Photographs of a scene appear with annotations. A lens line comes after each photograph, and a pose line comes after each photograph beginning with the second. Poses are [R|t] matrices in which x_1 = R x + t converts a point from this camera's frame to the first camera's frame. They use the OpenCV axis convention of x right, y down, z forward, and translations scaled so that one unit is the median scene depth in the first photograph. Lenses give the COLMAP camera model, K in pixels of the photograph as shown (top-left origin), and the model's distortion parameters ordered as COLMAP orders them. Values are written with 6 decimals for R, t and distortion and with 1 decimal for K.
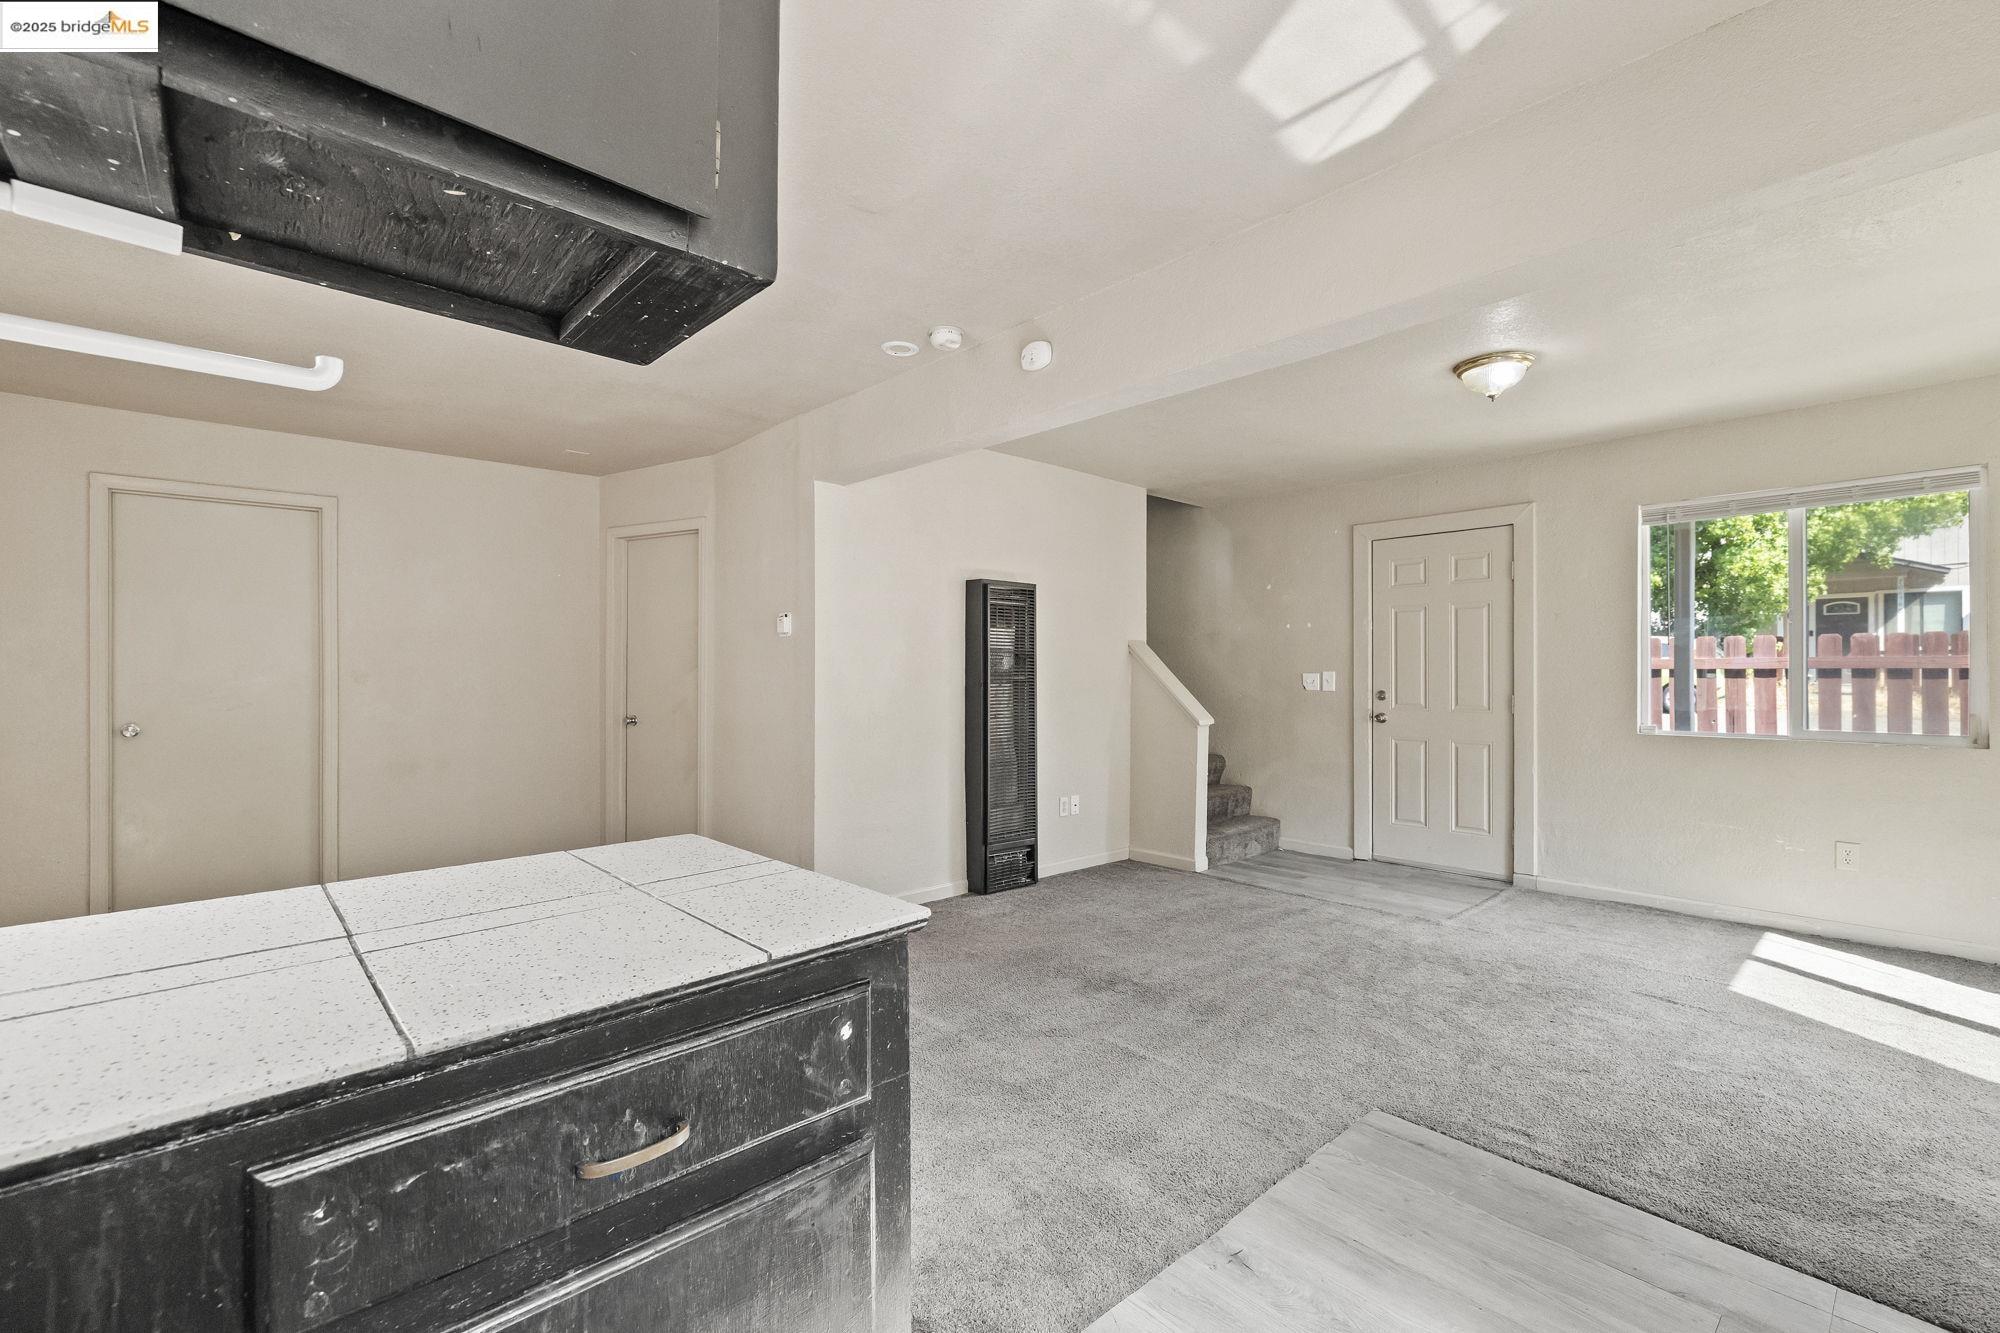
lens RADIAL K [[851.3, 0, 1007.0], [0, 851.3, 670.1], [0, 0, 1]] dist [0.000160, 0.000027]
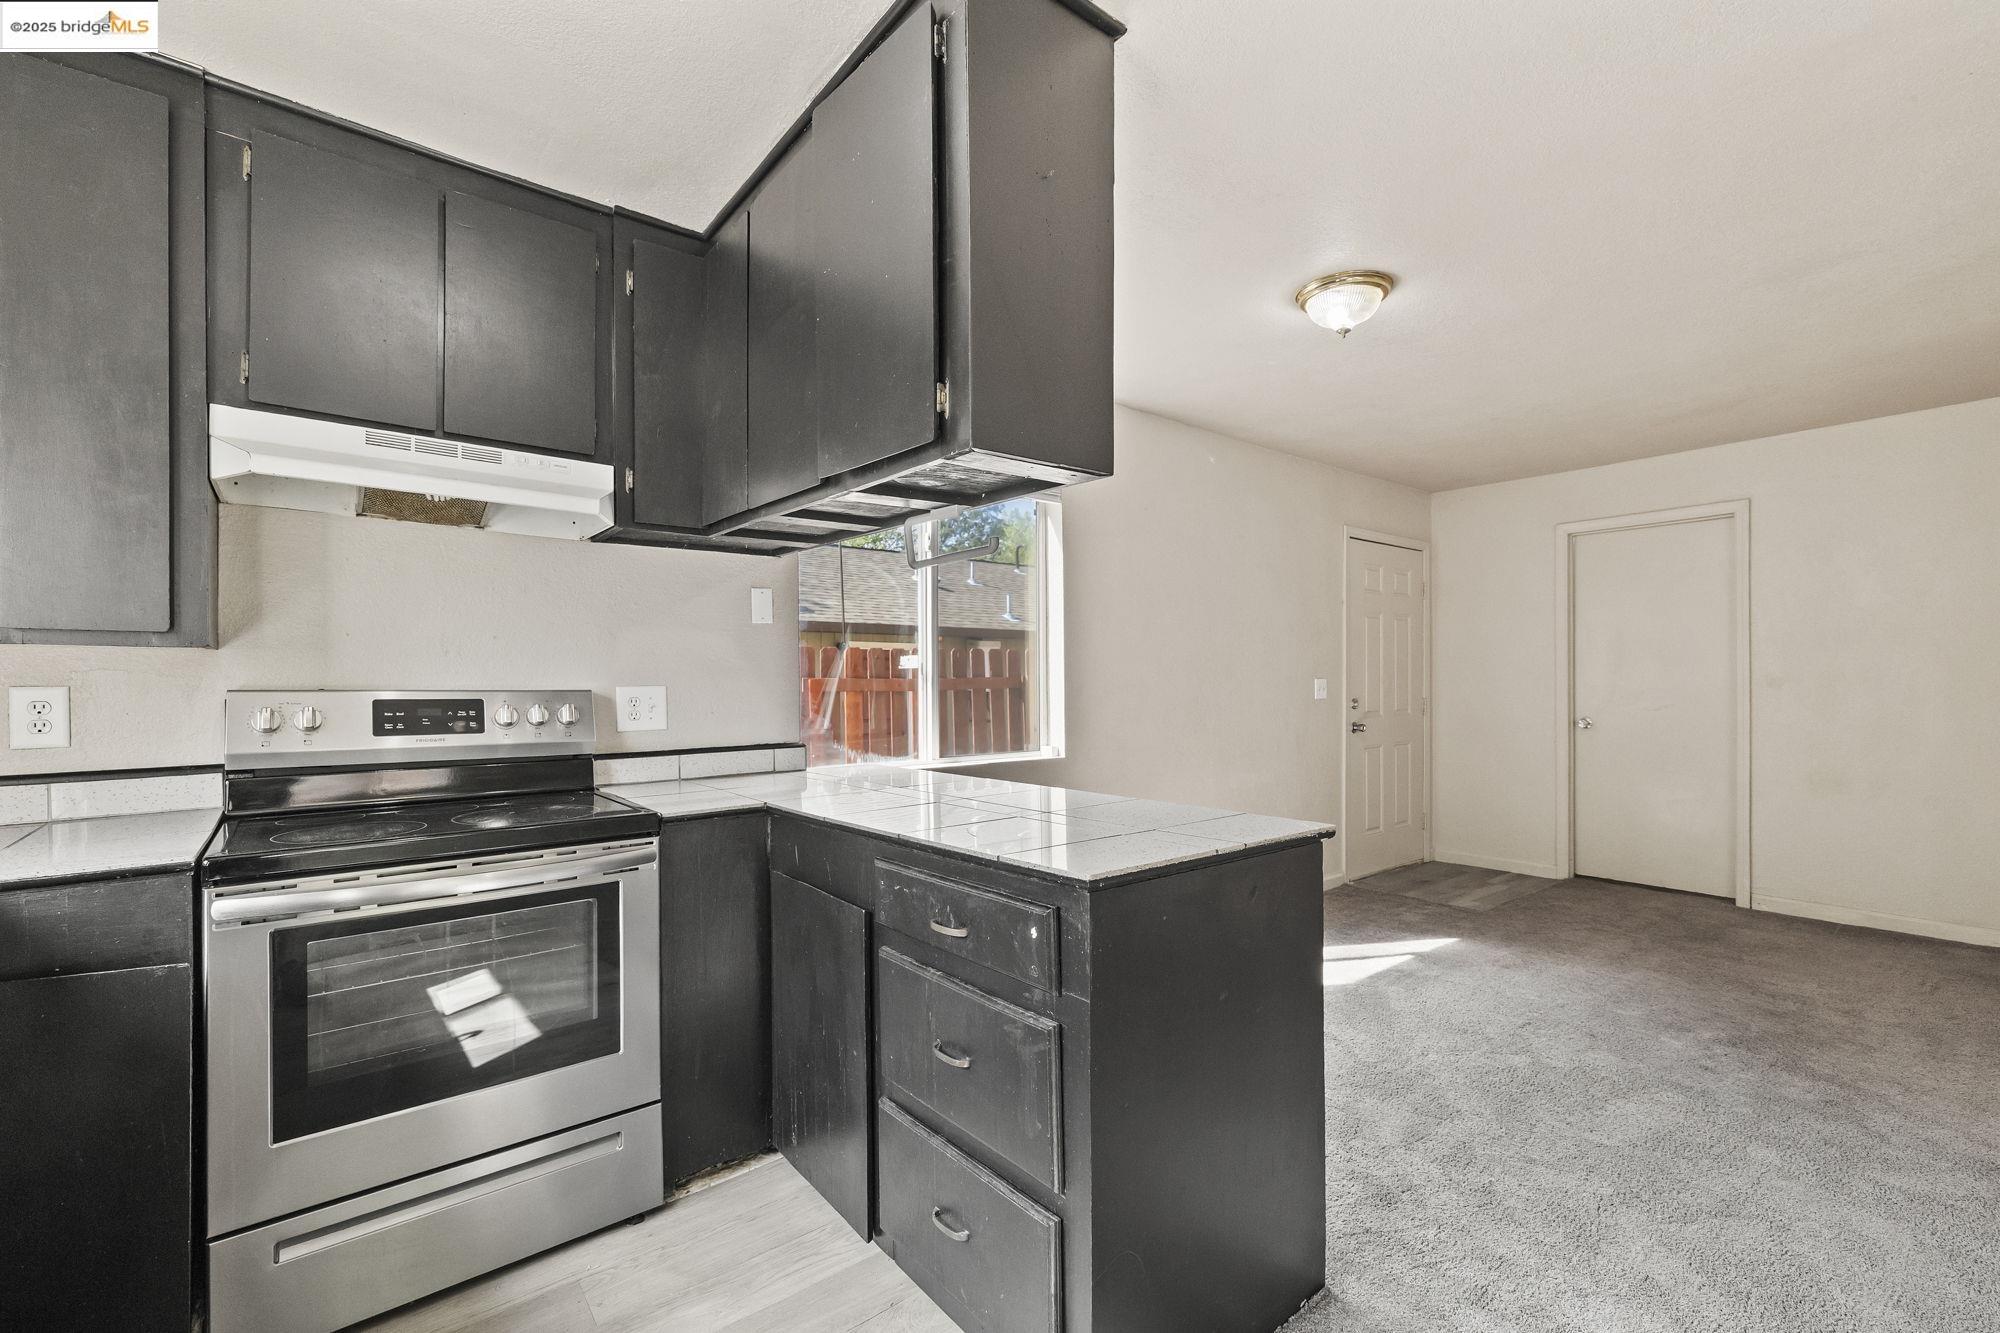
lens RADIAL K [[851.3, 0, 1005.5], [0, 851.3, 674.0], [0, 0, 1]] dist [0.000160, 0.000027]
pose [[-0.065494, -0.003364, -0.997847, 1.271848], [0.005881, 0.999976, -0.003757, -0.009258], [0.997836, -0.006114, -0.065473, 1.063643]]
